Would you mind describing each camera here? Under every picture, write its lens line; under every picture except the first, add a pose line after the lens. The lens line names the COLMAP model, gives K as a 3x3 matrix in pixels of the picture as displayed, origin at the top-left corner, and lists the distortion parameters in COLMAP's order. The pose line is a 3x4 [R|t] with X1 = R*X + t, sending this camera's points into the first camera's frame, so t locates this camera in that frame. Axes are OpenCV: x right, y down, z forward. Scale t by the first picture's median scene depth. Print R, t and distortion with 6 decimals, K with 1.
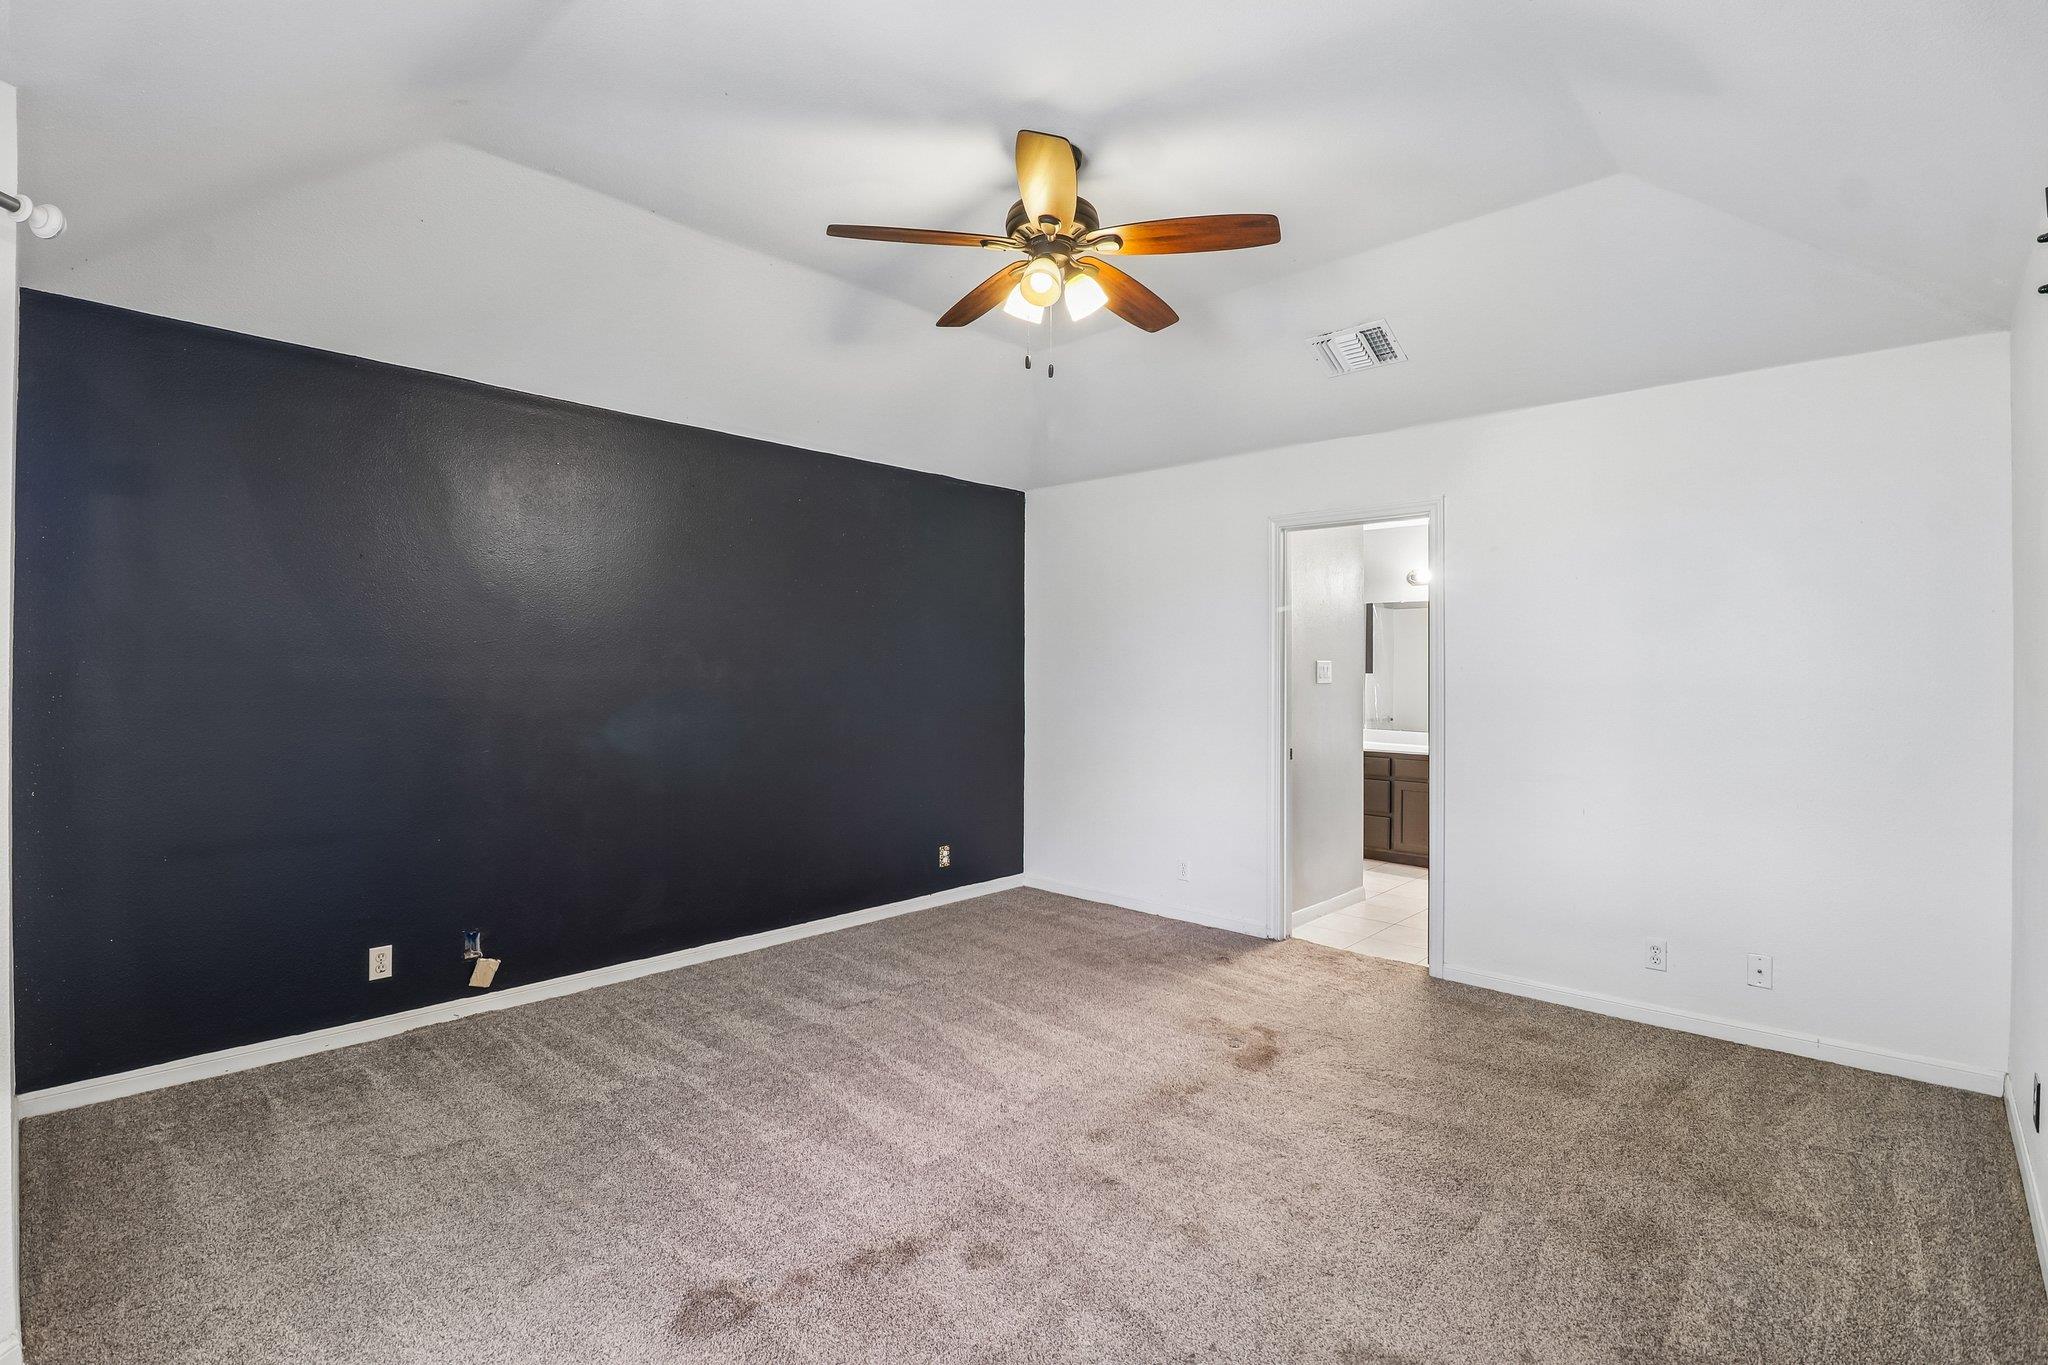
lens RADIAL K [[948.1, 0, 1020.0], [0, 948.1, 674.1], [0, 0, 1]] dist [-0.005784, -0.007559]
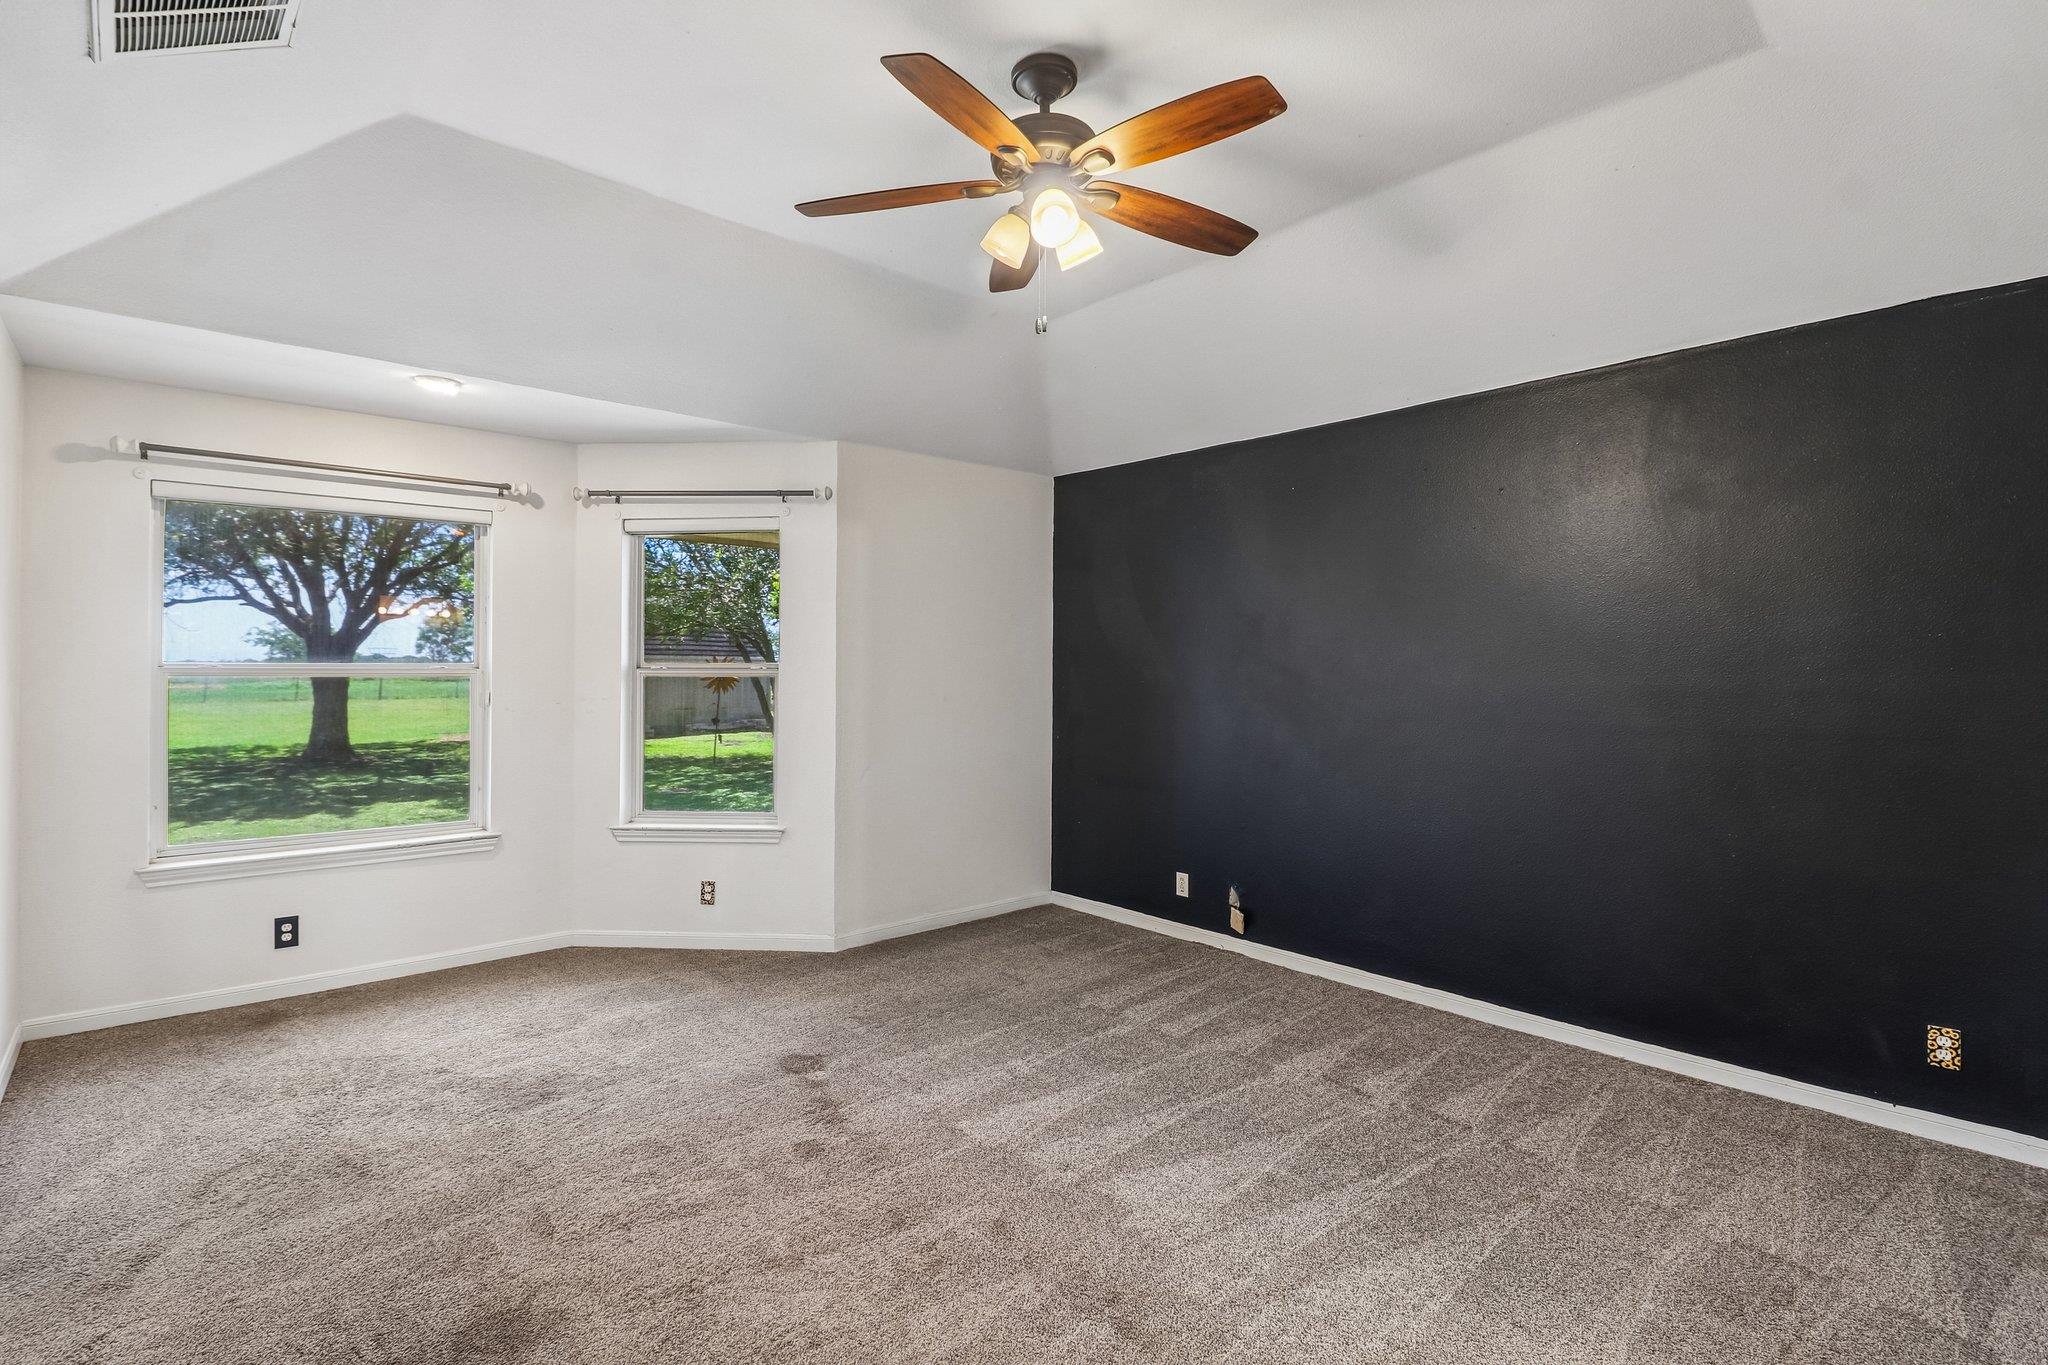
lens RADIAL K [[948.1, 0, 980.4], [0, 948.1, 663.7], [0, 0, 1]] dist [-0.005784, -0.007559]
pose [[-0.111210, -0.014281, -0.993694, 0.754825], [-0.013850, 0.999822, -0.012819, 0.007401], [0.993700, 0.012337, -0.111388, 0.889314]]
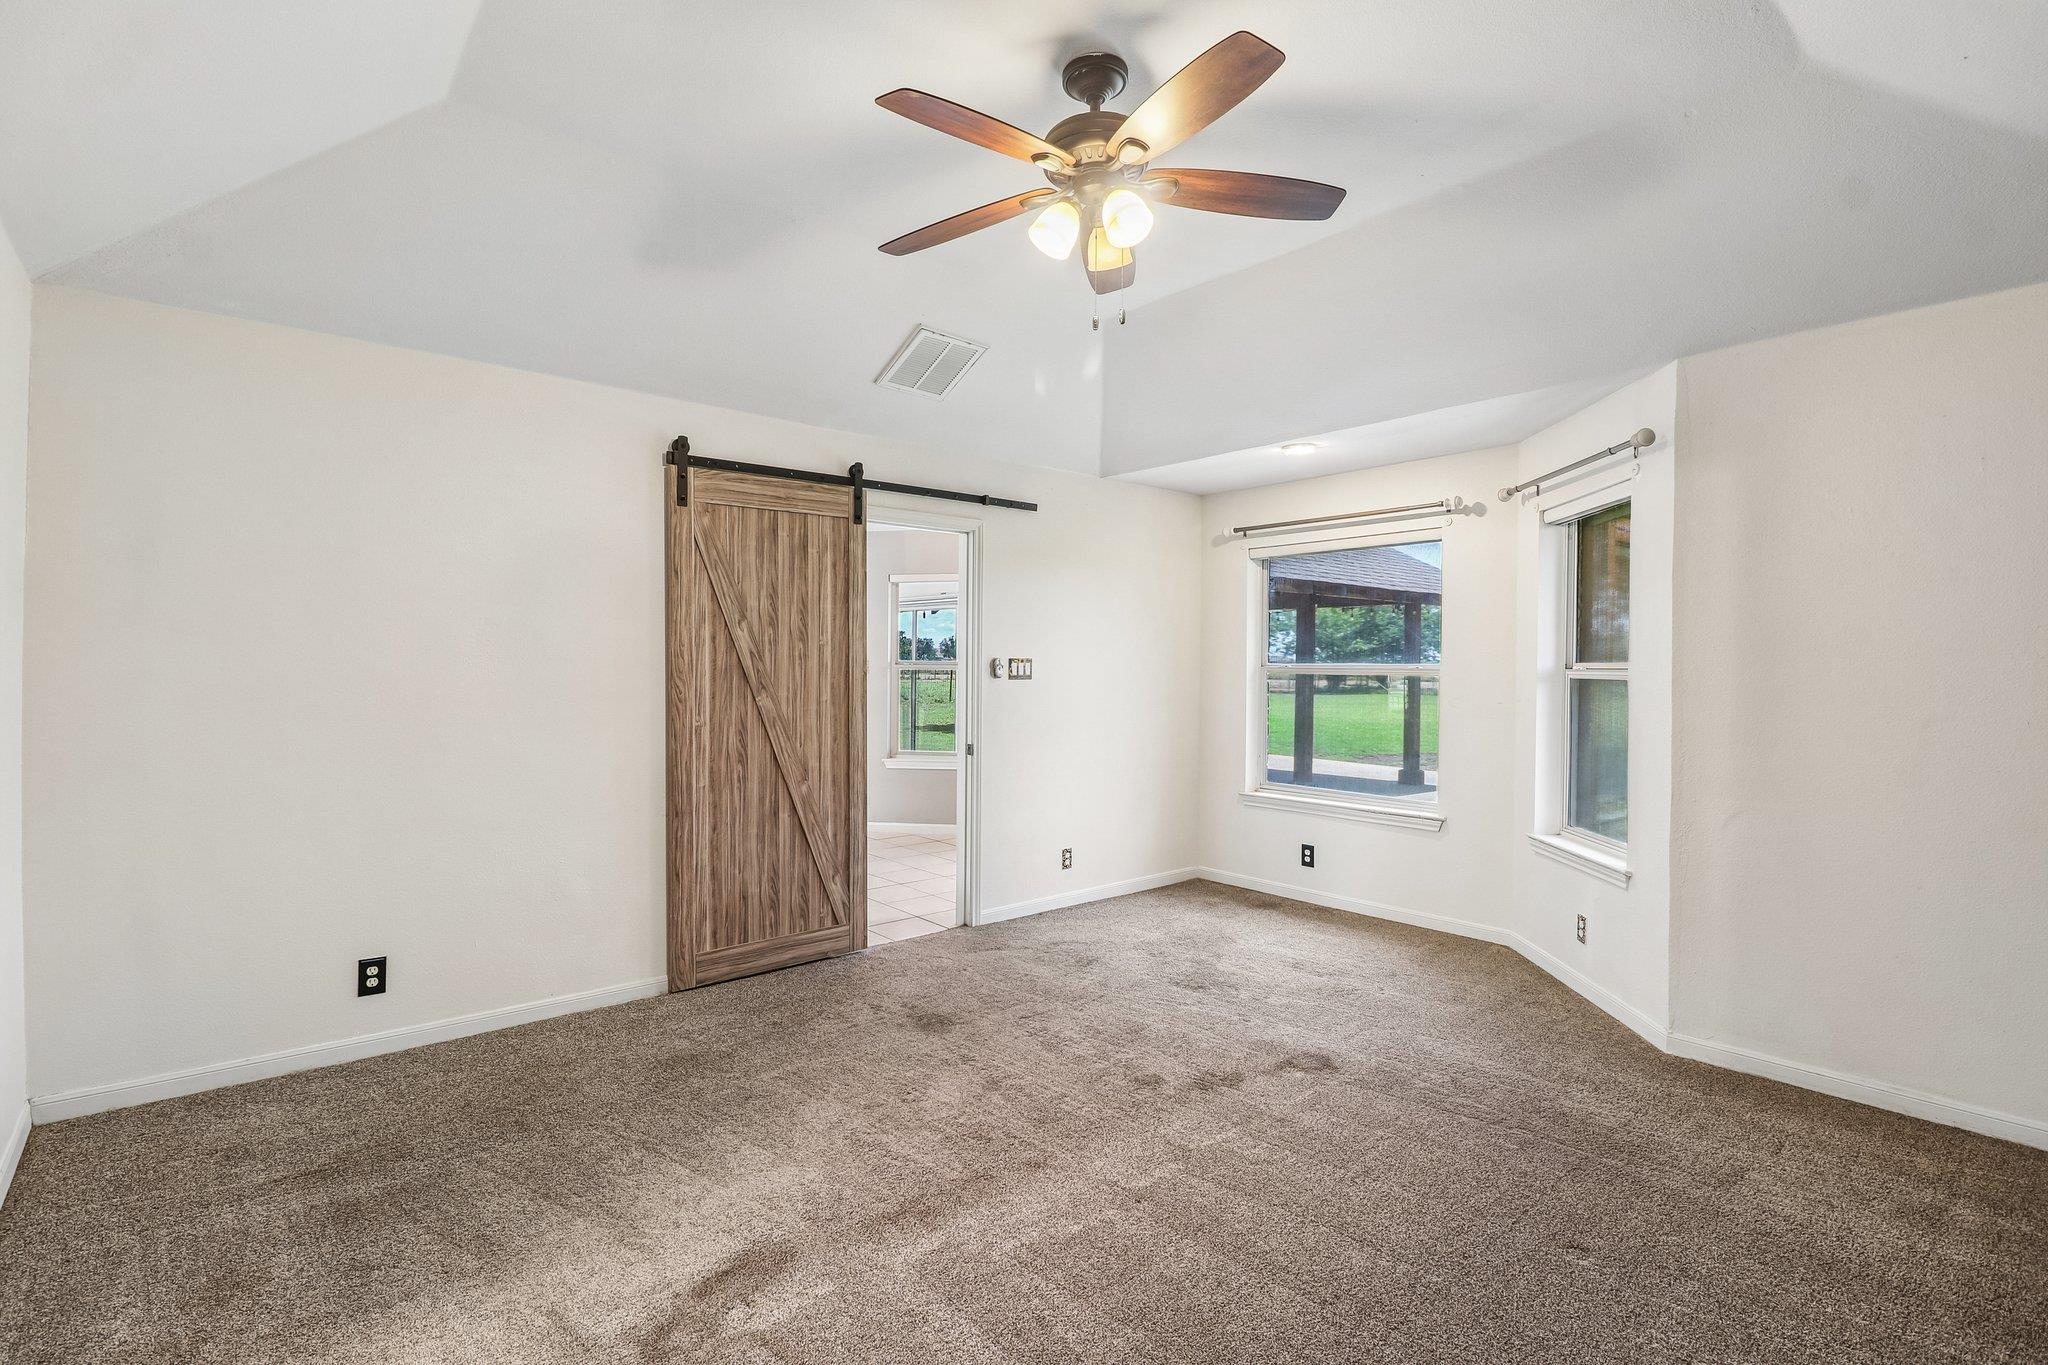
lens RADIAL K [[948.1, 0, 1030.2], [0, 948.1, 681.1], [0, 0, 1]] dist [-0.005784, -0.007559]
pose [[-0.993848, -0.011482, 0.110157, -0.007858], [-0.008079, 0.999478, 0.031287, -0.015556], [-0.110458, 0.030205, -0.993422, 1.594401]]
